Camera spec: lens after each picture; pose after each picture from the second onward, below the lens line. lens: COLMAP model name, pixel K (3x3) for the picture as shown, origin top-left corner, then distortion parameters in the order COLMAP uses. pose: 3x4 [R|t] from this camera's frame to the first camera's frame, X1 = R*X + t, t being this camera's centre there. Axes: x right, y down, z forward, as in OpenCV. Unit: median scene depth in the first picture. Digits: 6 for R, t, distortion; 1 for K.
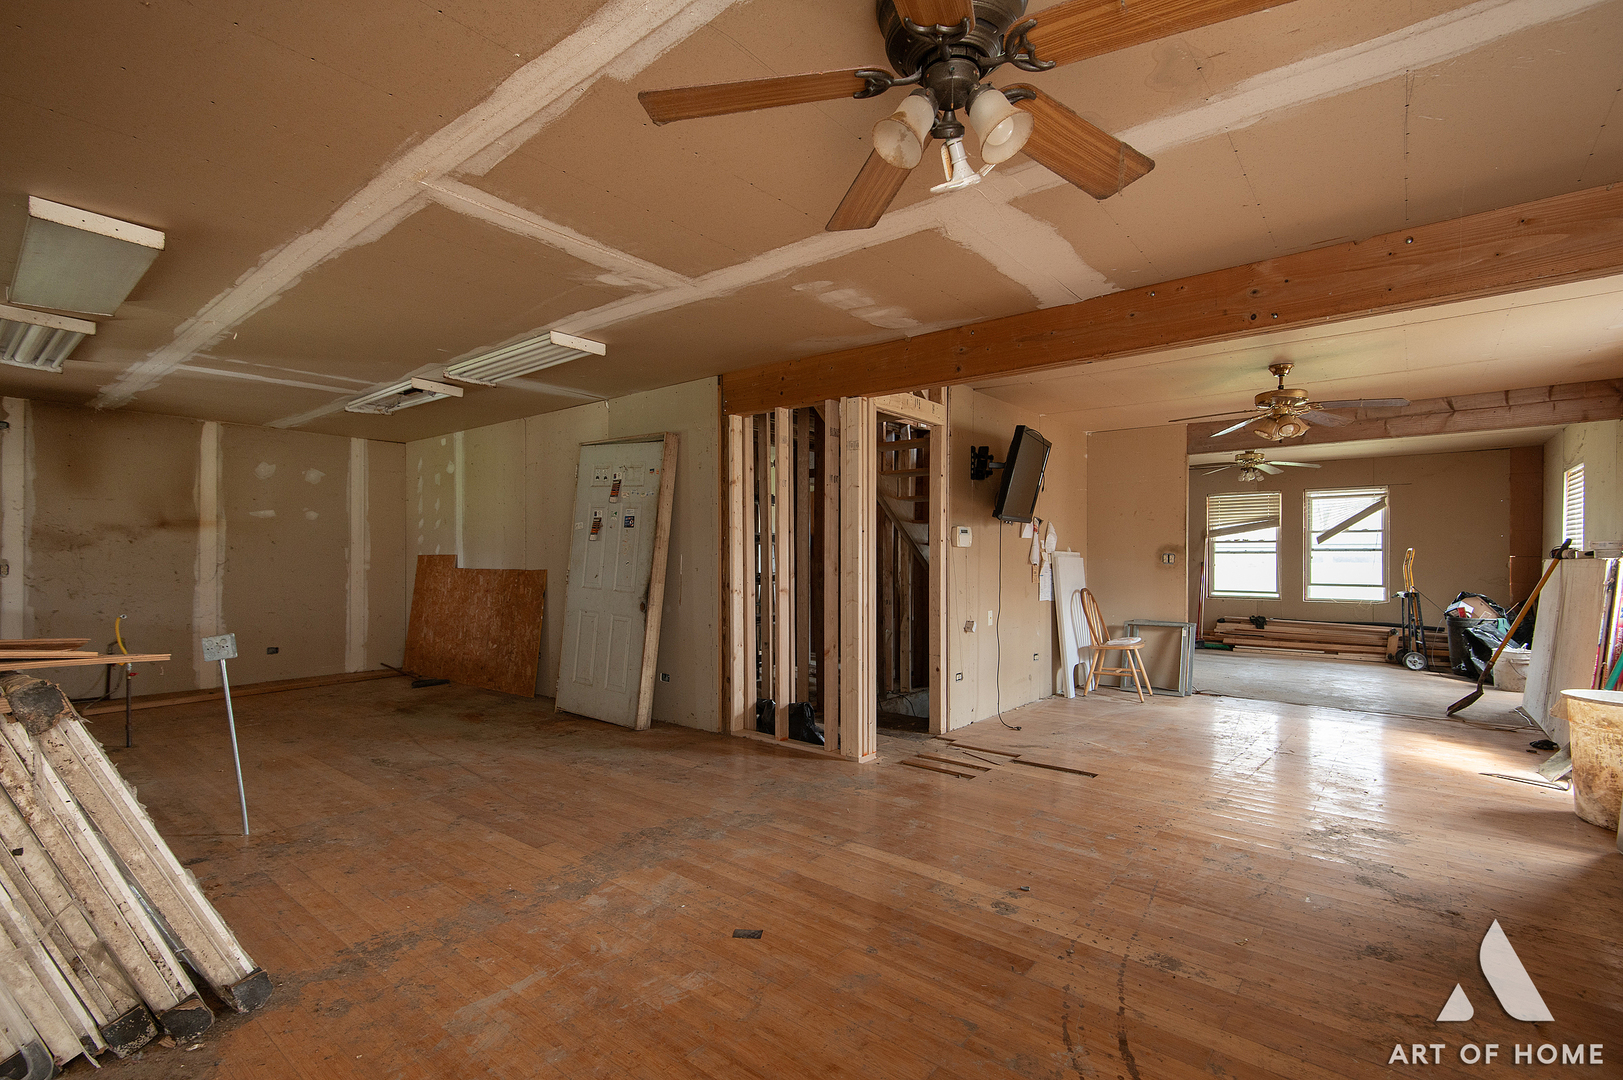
lens RADIAL K [[746.0, 0, 812.9], [0, 746.0, 548.2], [0, 0, 1]] dist [0.005880, -0.002494]
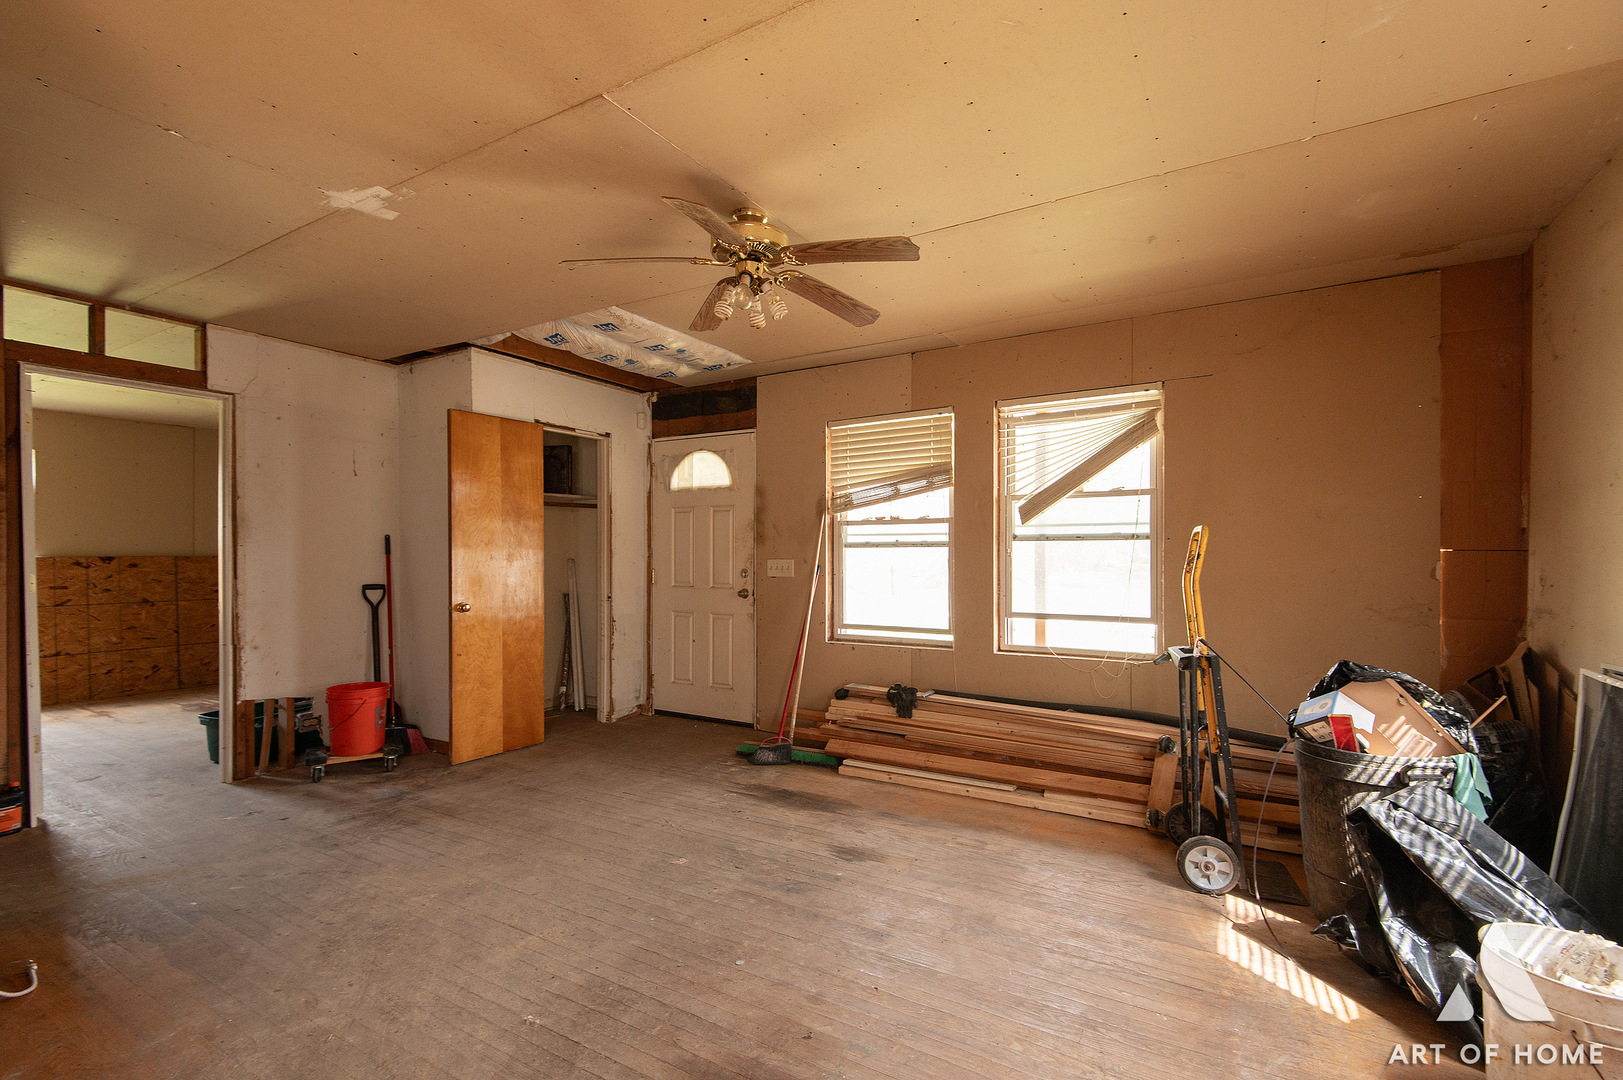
lens RADIAL K [[746.0, 0, 803.9], [0, 746.0, 549.0], [0, 0, 1]] dist [0.005880, -0.002494]
pose [[0.989499, 0.000115, 0.144540, 0.487086], [0.000115, 0.999999, -0.001582, 0.009874], [-0.144540, 0.001582, 0.989498, 0.586542]]
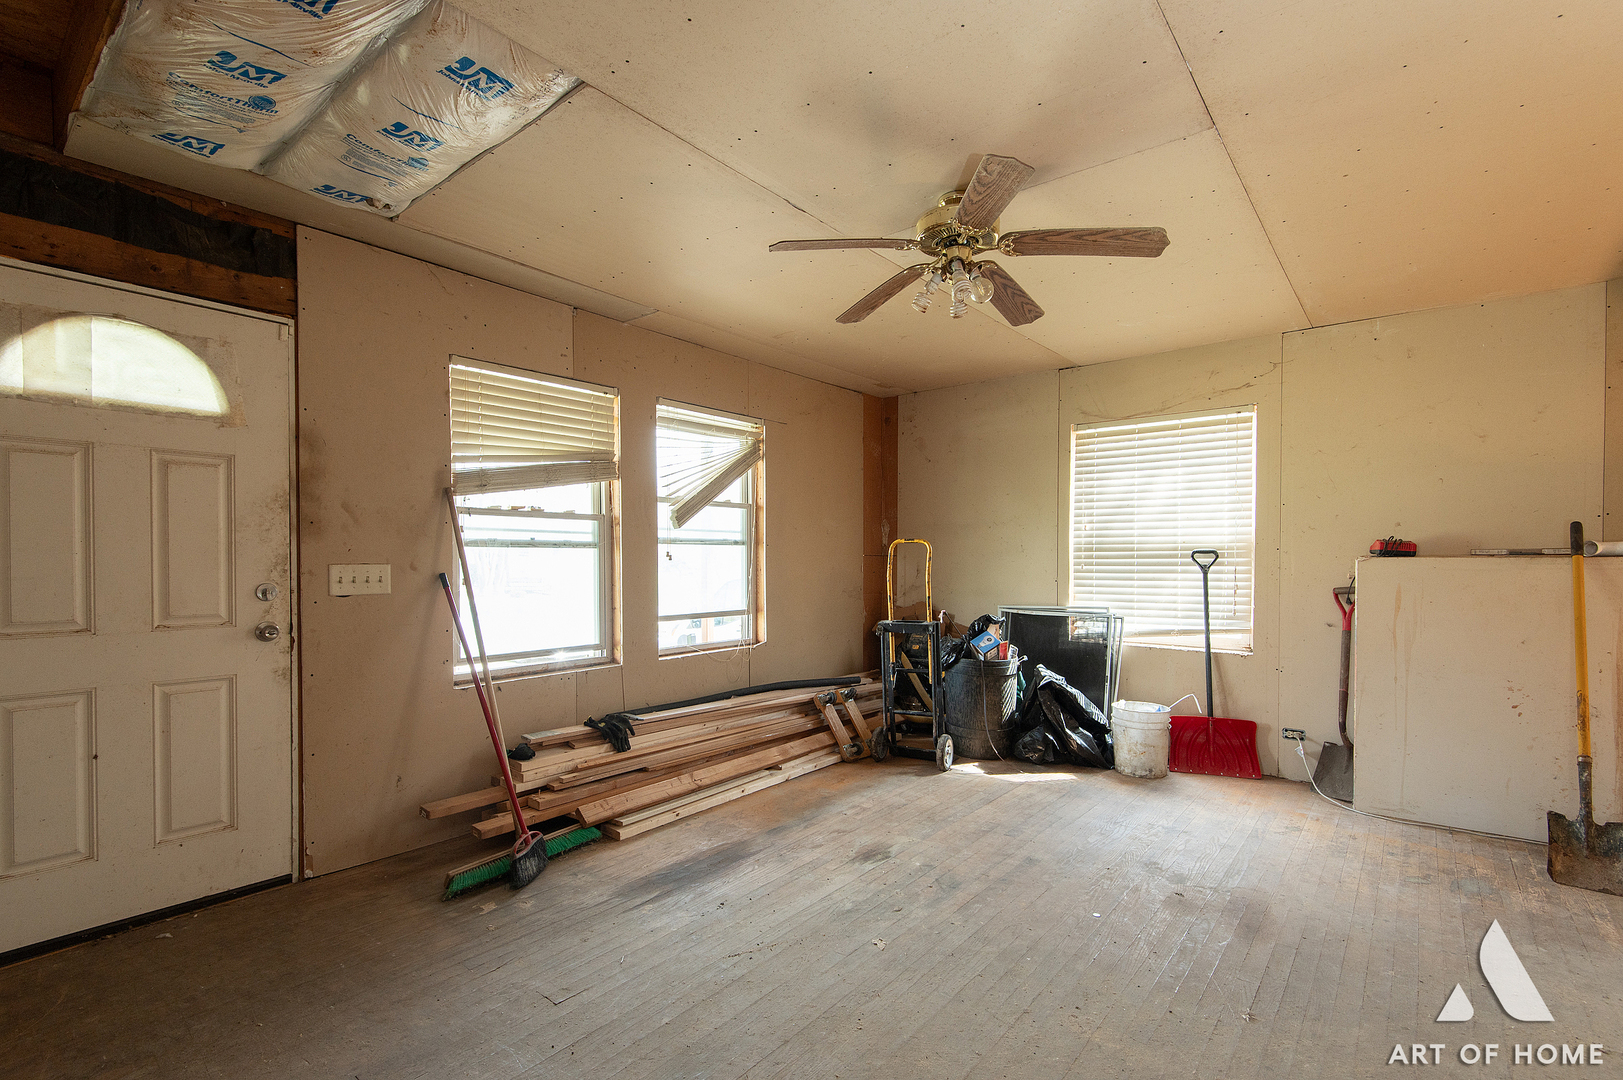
lens RADIAL K [[746.0, 0, 810.1], [0, 746.0, 565.5], [0, 0, 1]] dist [0.005880, -0.002494]
pose [[-0.024443, -0.006992, 0.999677, 0.232360], [-0.004105, 0.999968, 0.006894, 0.013908], [-0.999693, -0.003935, -0.024471, 0.938723]]
